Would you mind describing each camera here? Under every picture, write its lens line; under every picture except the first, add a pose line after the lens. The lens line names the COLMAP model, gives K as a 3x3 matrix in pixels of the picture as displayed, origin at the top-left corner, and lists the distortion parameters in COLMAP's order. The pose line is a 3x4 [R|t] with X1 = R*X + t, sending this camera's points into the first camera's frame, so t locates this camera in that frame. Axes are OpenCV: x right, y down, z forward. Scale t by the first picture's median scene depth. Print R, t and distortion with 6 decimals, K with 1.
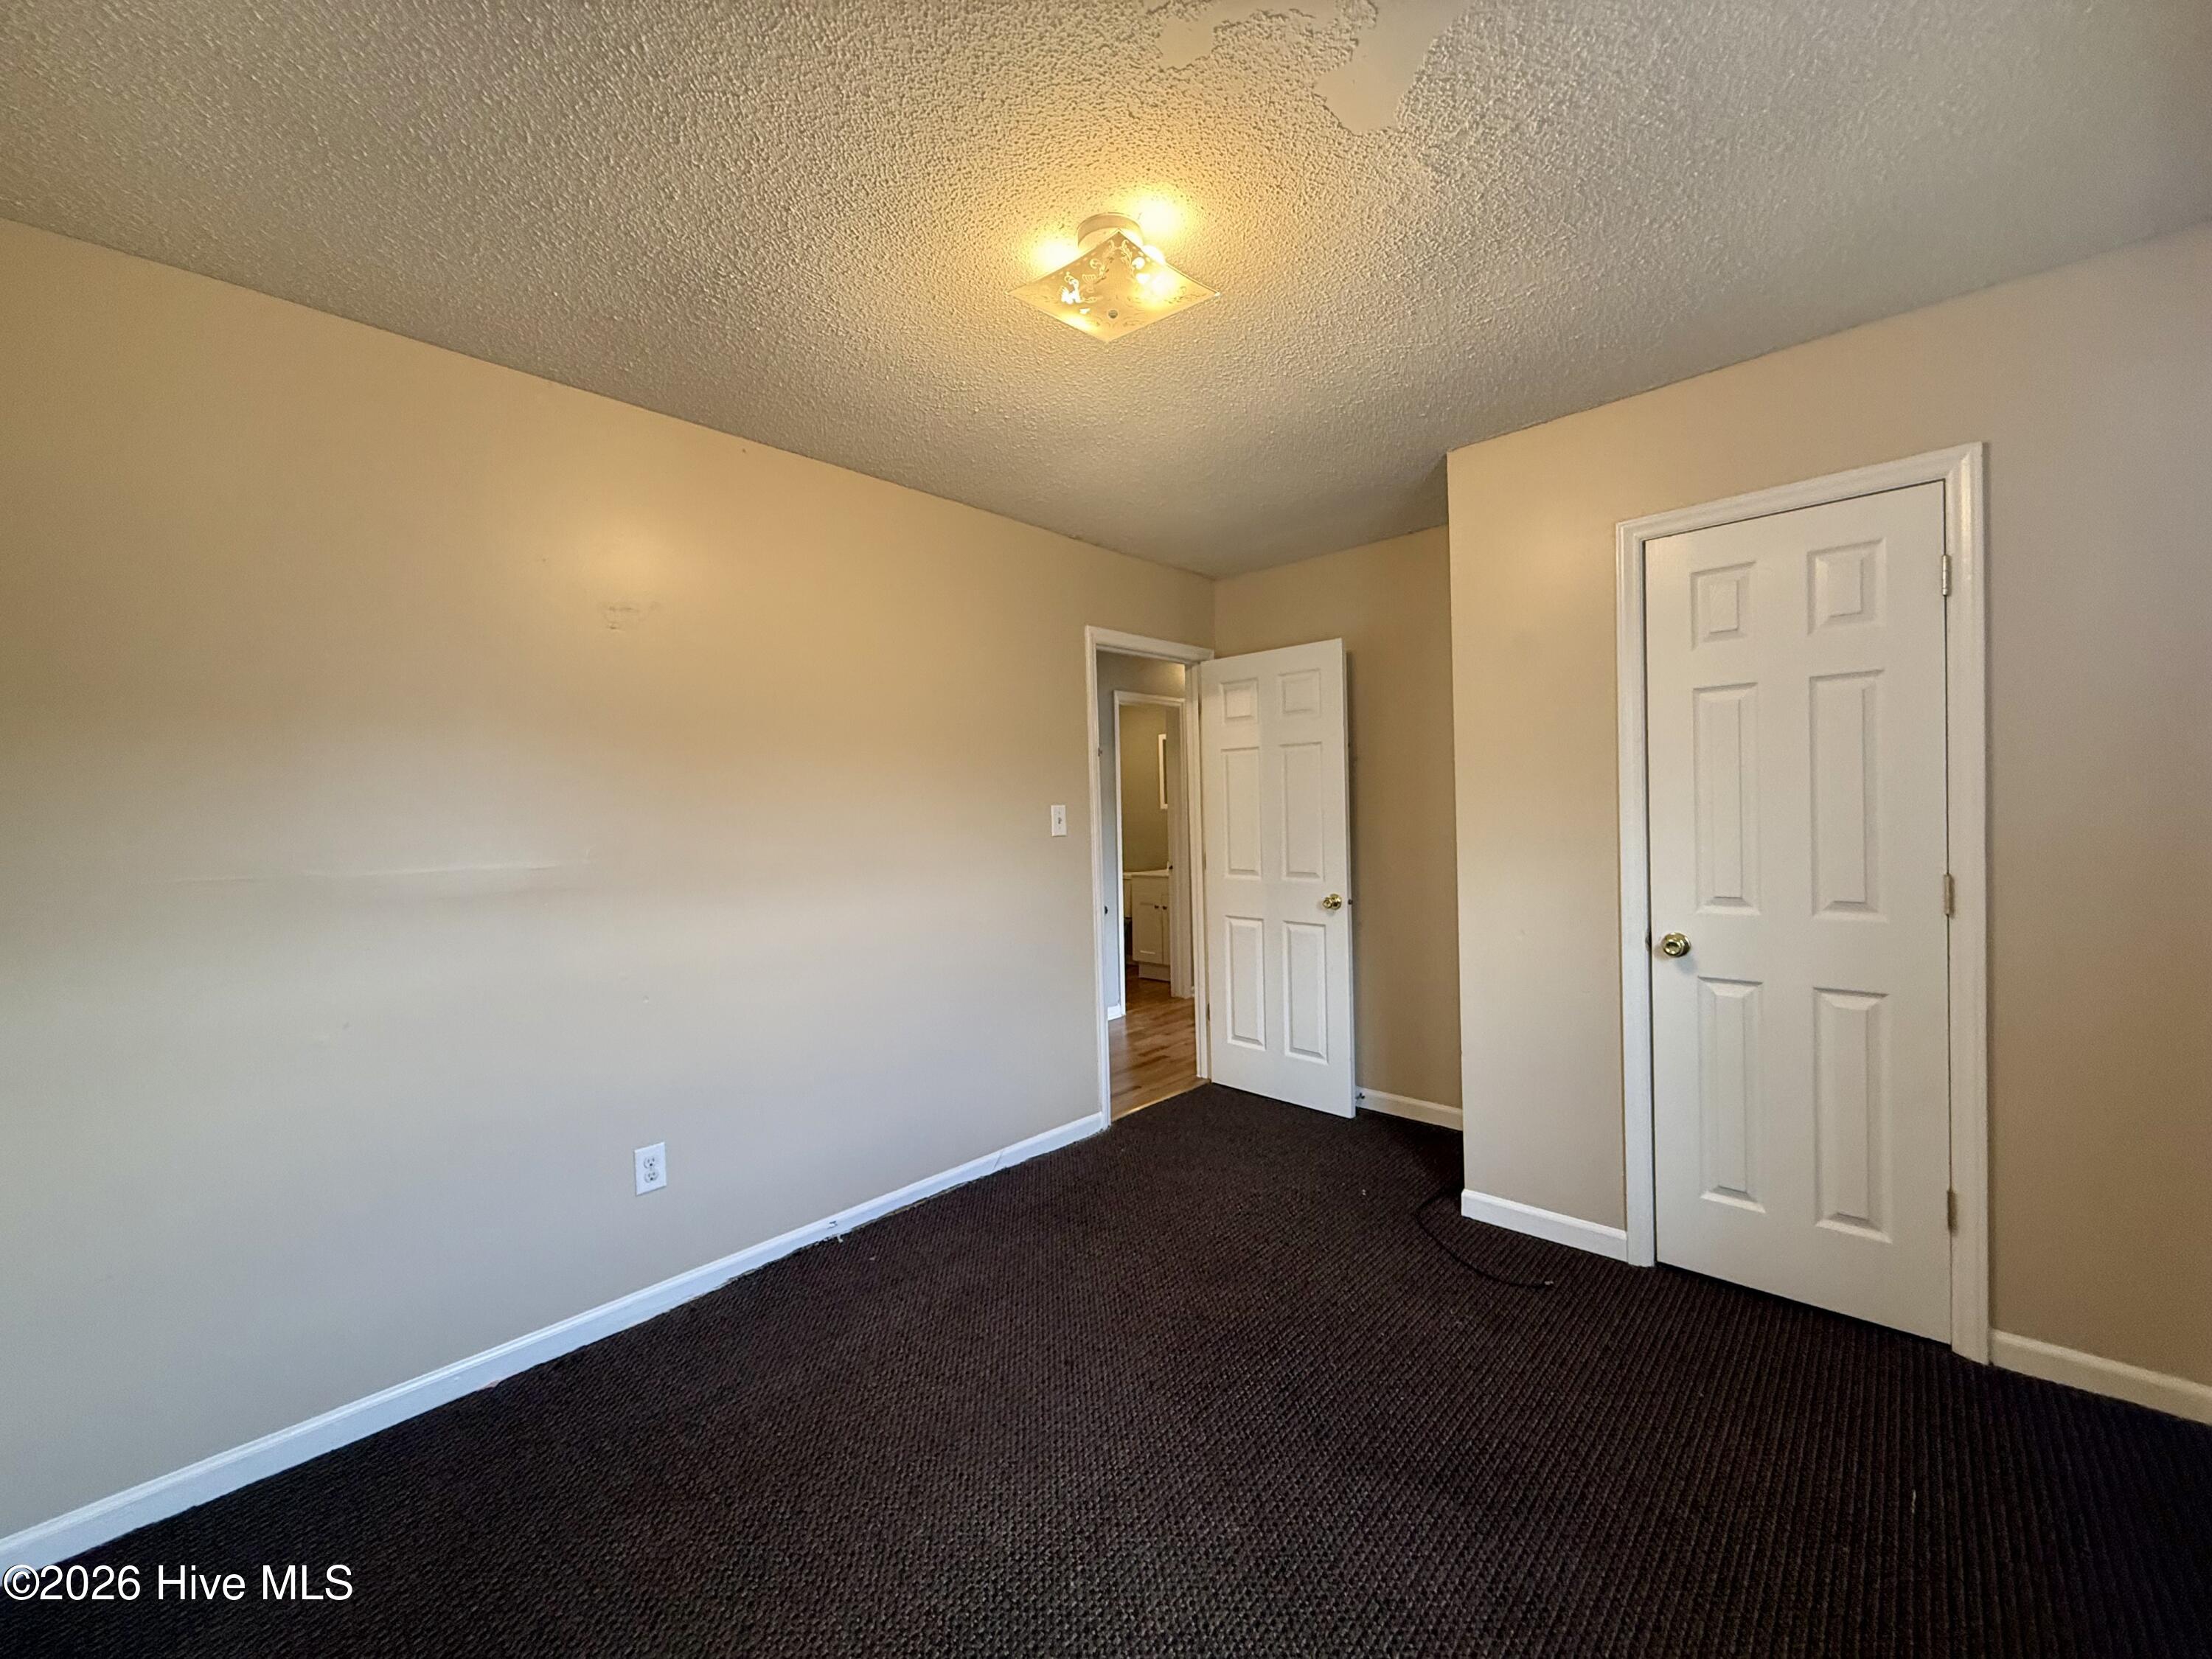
lens RADIAL K [[878.5, 0, 1103.0], [0, 878.5, 829.4], [0, 0, 1]] dist [0.000192, 0.000239]
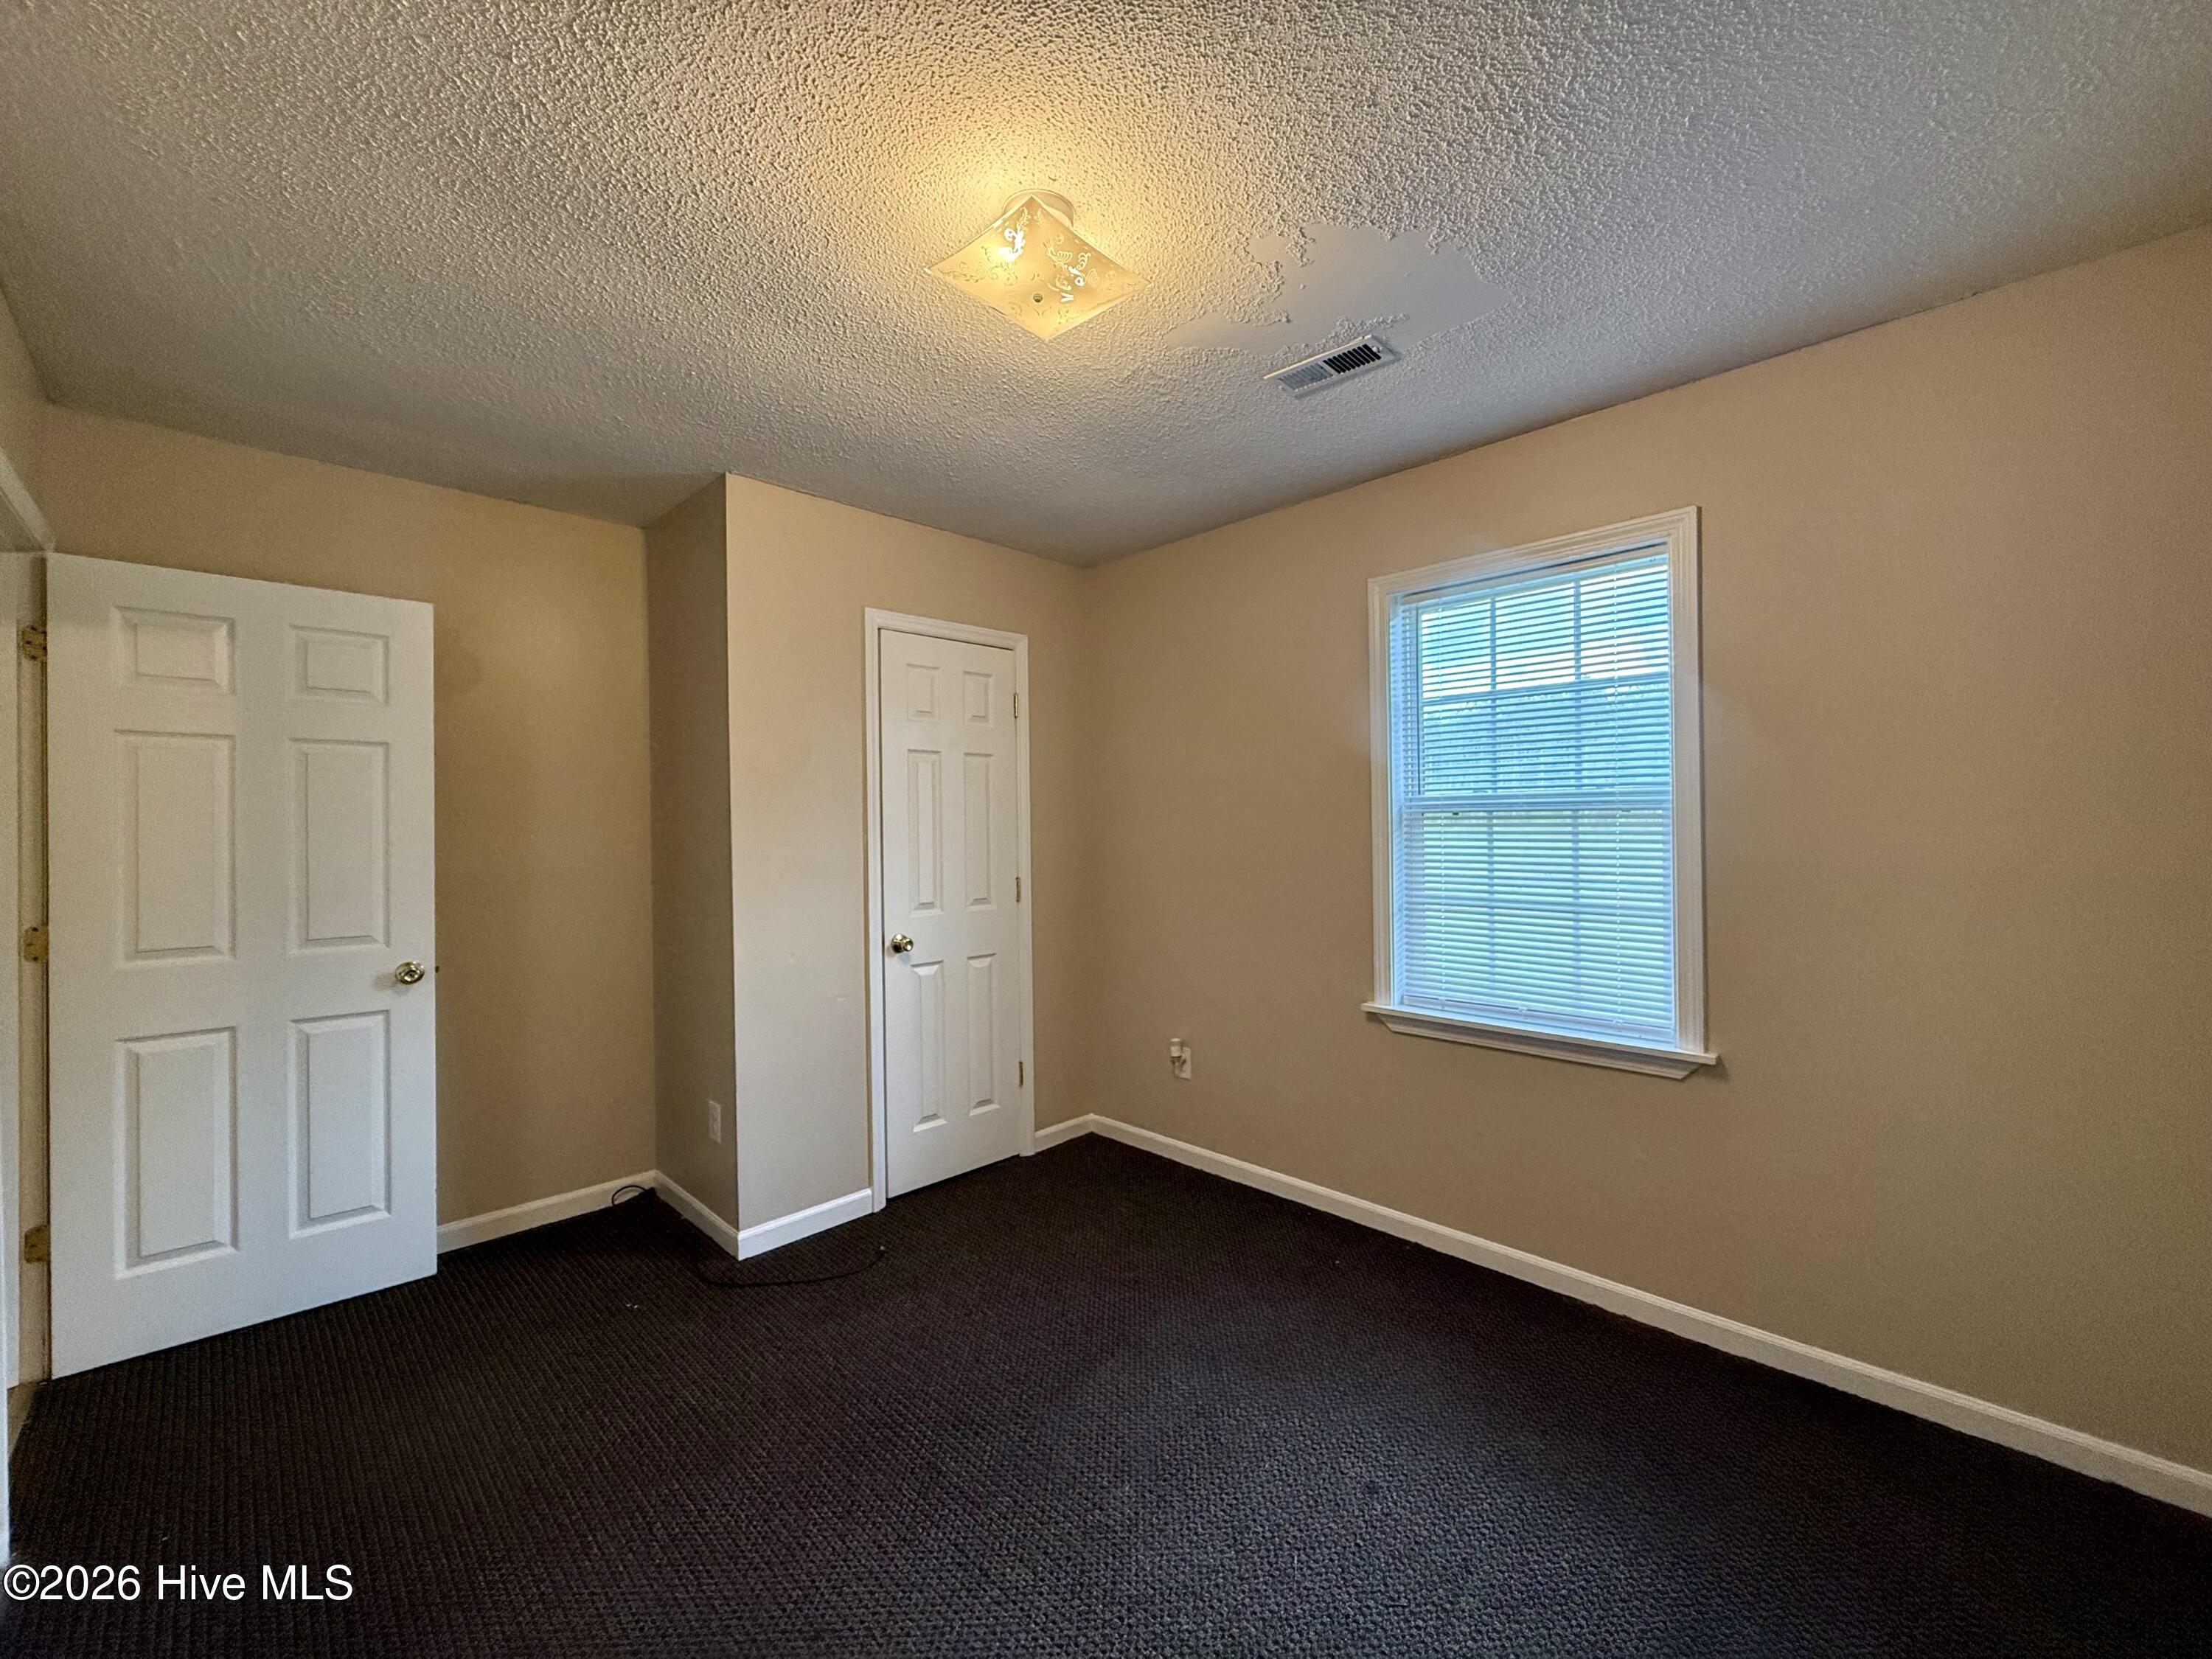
lens RADIAL K [[878.5, 0, 1103.0], [0, 878.5, 829.4], [0, 0, 1]] dist [0.000192, 0.000239]
pose [[0.044162, 0.023121, 0.998757, -0.566663], [0.031518, 0.999202, -0.024525, 0.003471], [-0.998527, 0.032562, 0.043398, 0.566474]]
